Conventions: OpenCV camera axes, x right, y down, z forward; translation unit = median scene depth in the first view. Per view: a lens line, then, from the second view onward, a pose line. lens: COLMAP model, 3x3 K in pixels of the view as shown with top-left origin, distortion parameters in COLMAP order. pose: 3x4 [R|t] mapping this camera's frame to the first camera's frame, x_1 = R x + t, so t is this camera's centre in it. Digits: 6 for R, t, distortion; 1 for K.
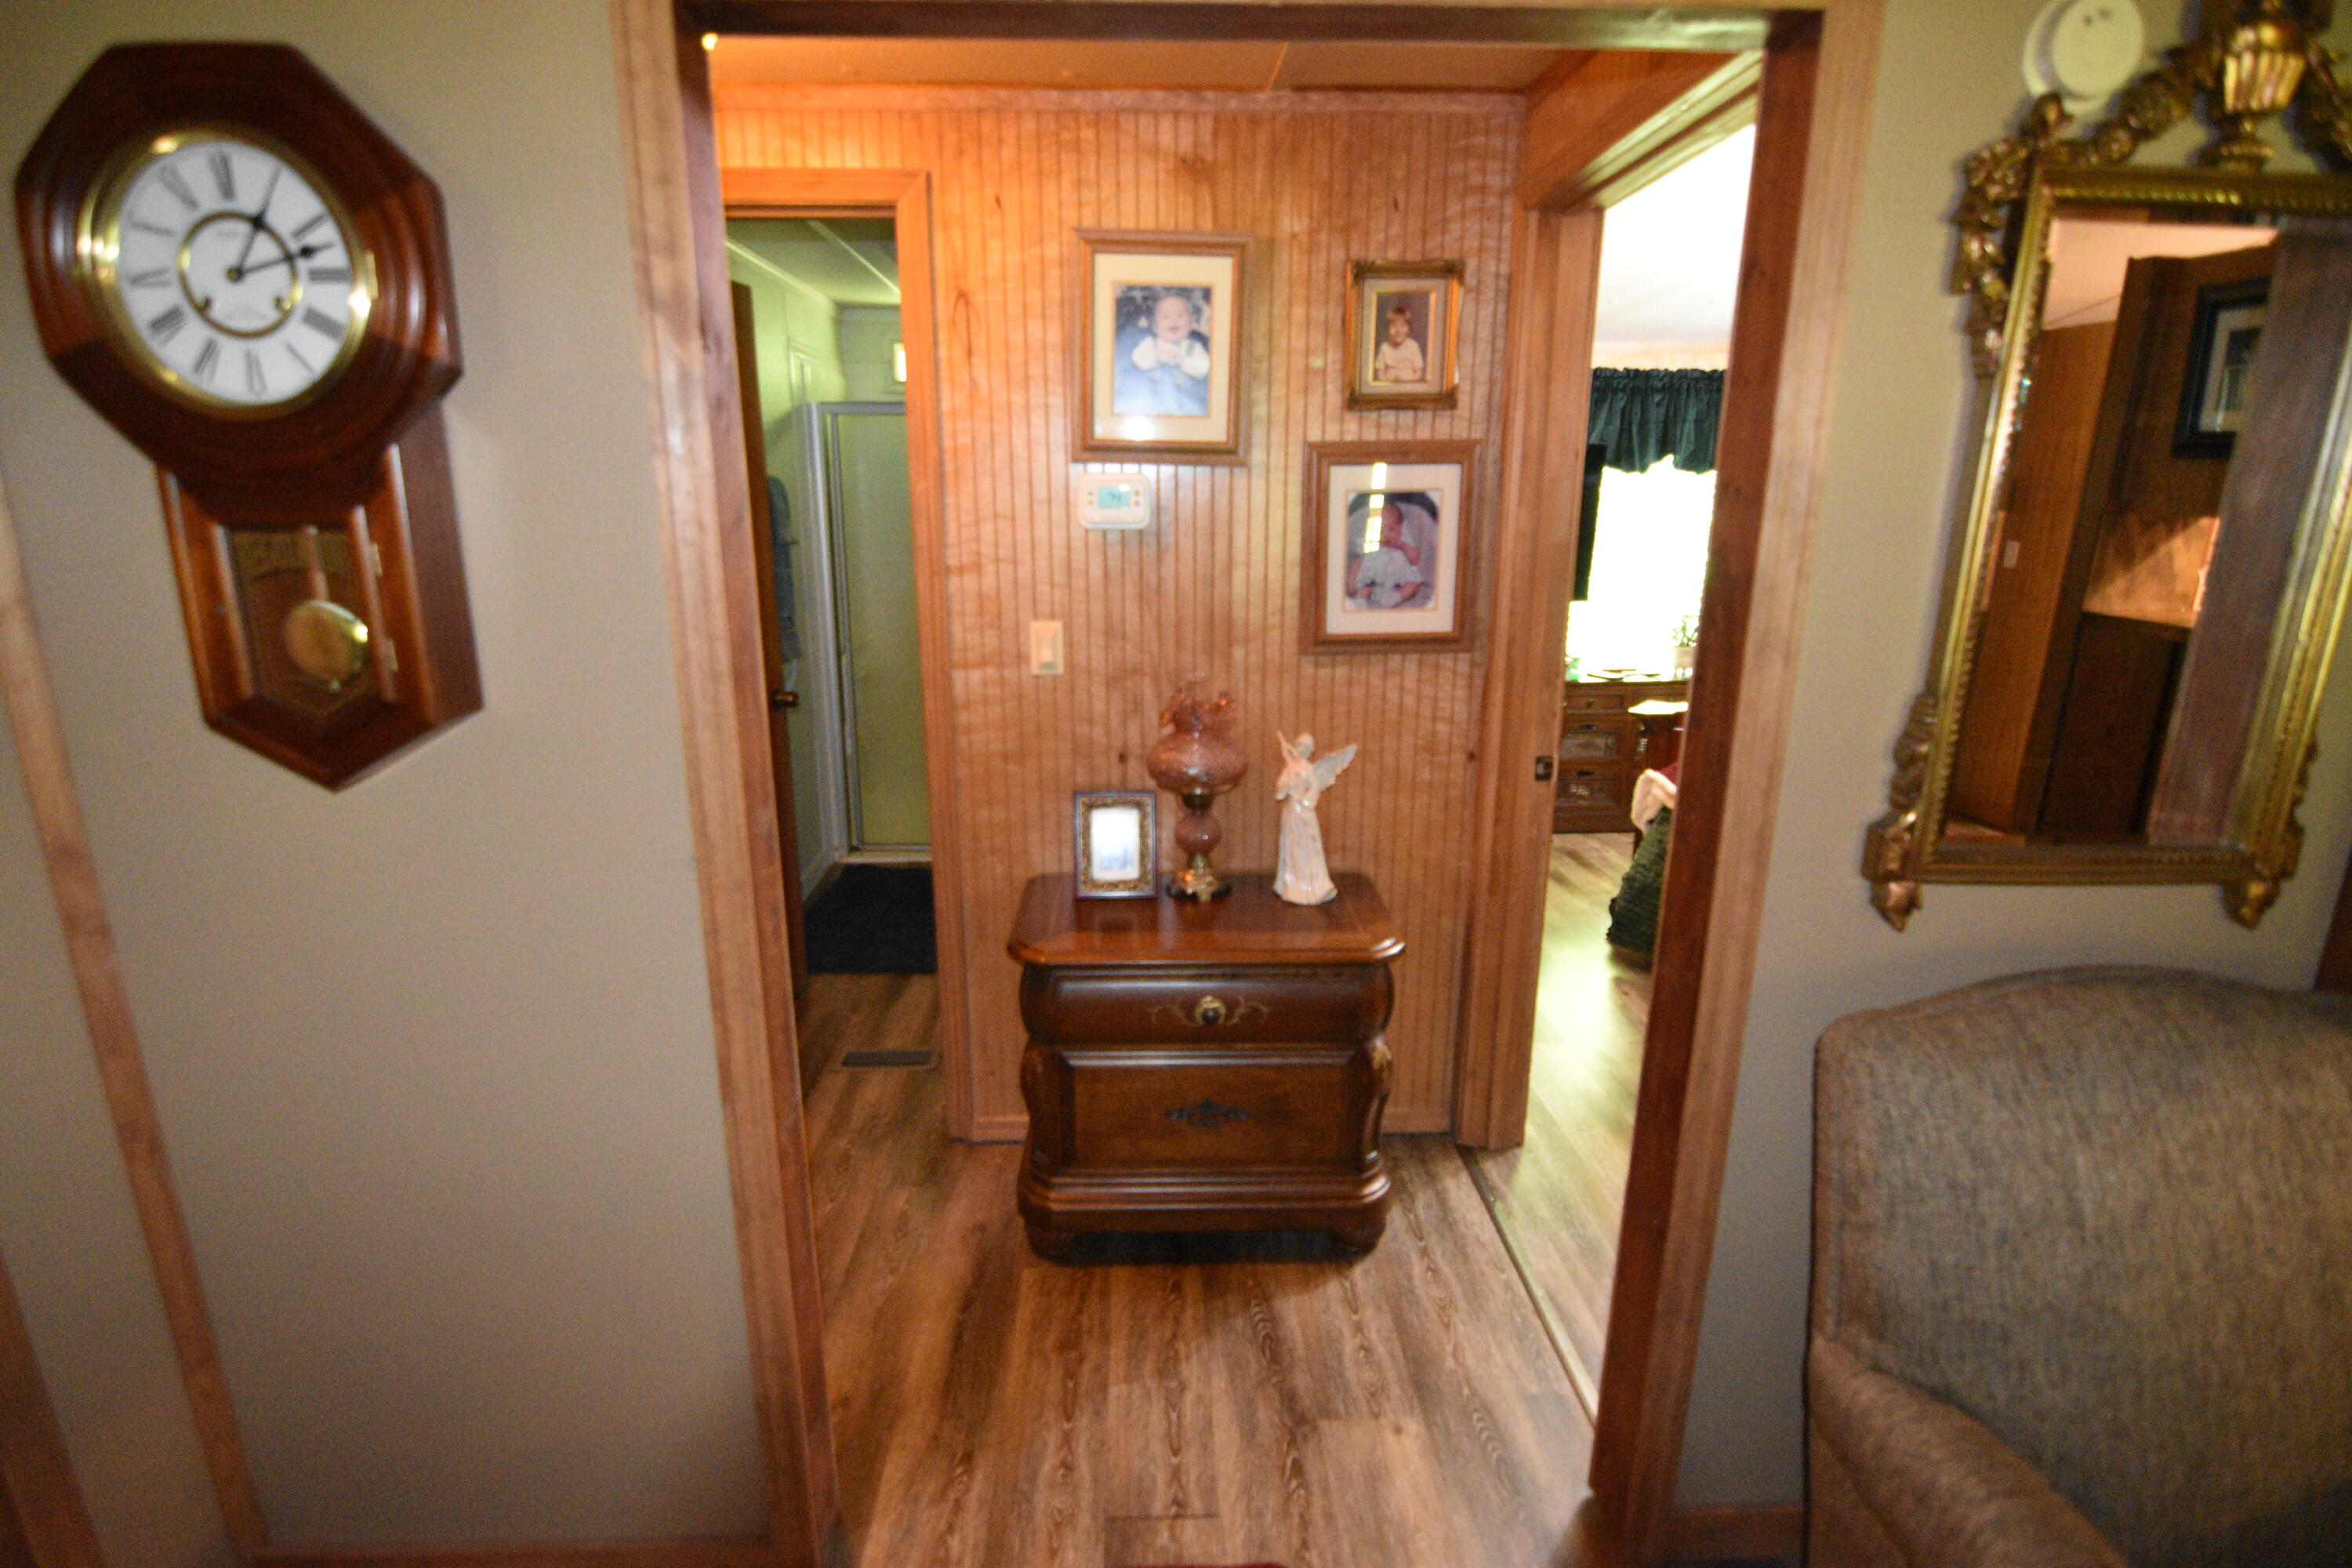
lens RADIAL K [[1109.6, 0, 1173.4], [0, 1109.6, 782.5], [0, 0, 1]] dist [-0.012891, -0.002483]
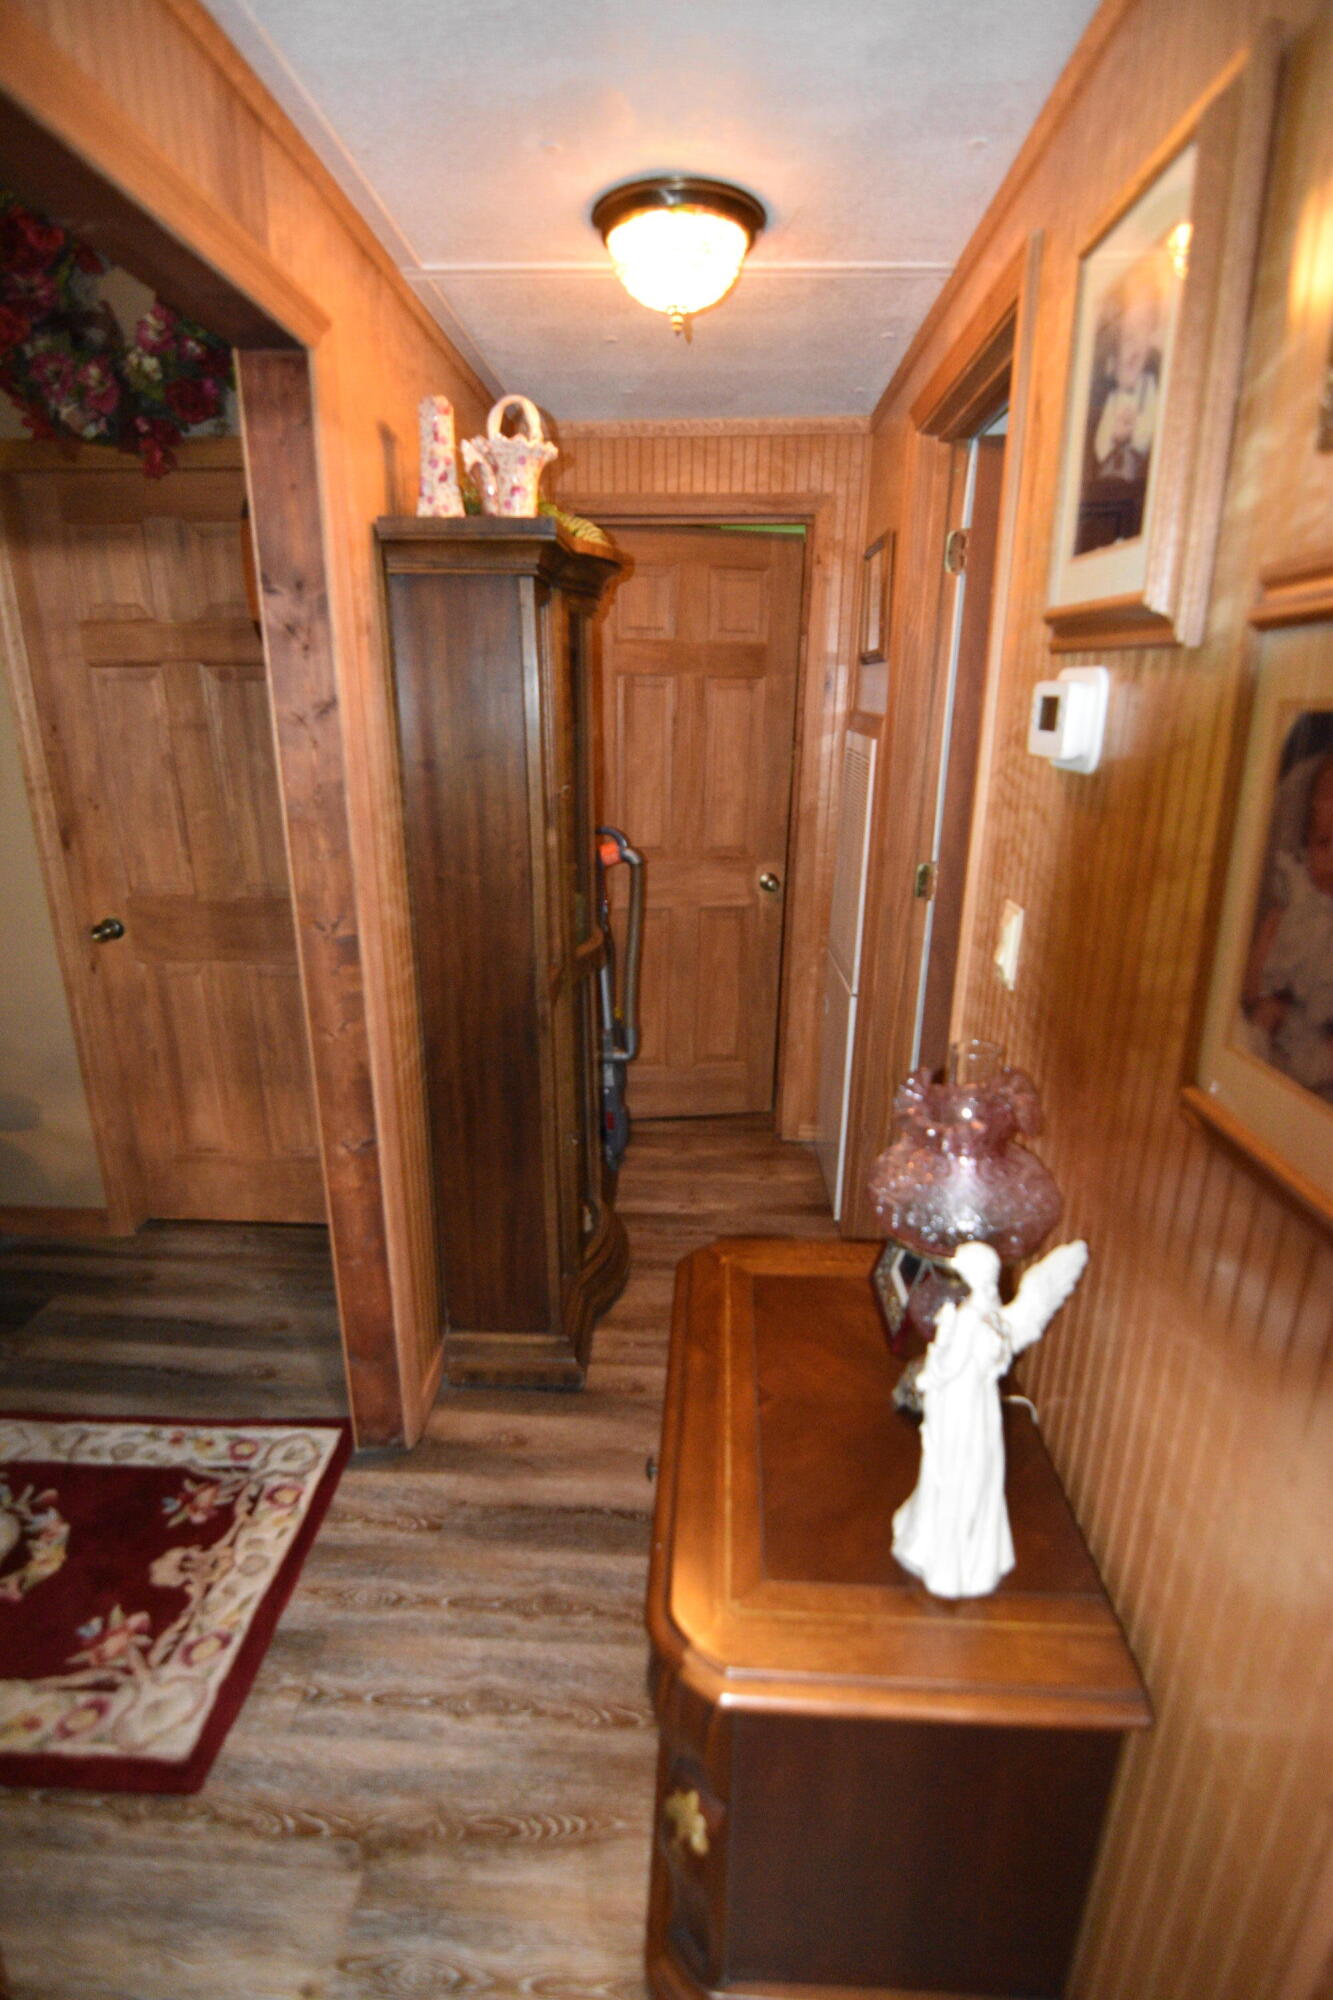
lens RADIAL K [[943.6, 0, 659.7], [0, 943.6, 1002.8], [0, 0, 1]] dist [-0.012891, -0.002483]
pose [[-0.067023, 0.297843, -0.952259, 0.587056], [-0.251456, 0.918556, 0.304999, -0.277552], [0.965545, 0.259893, 0.013330, 1.057374]]
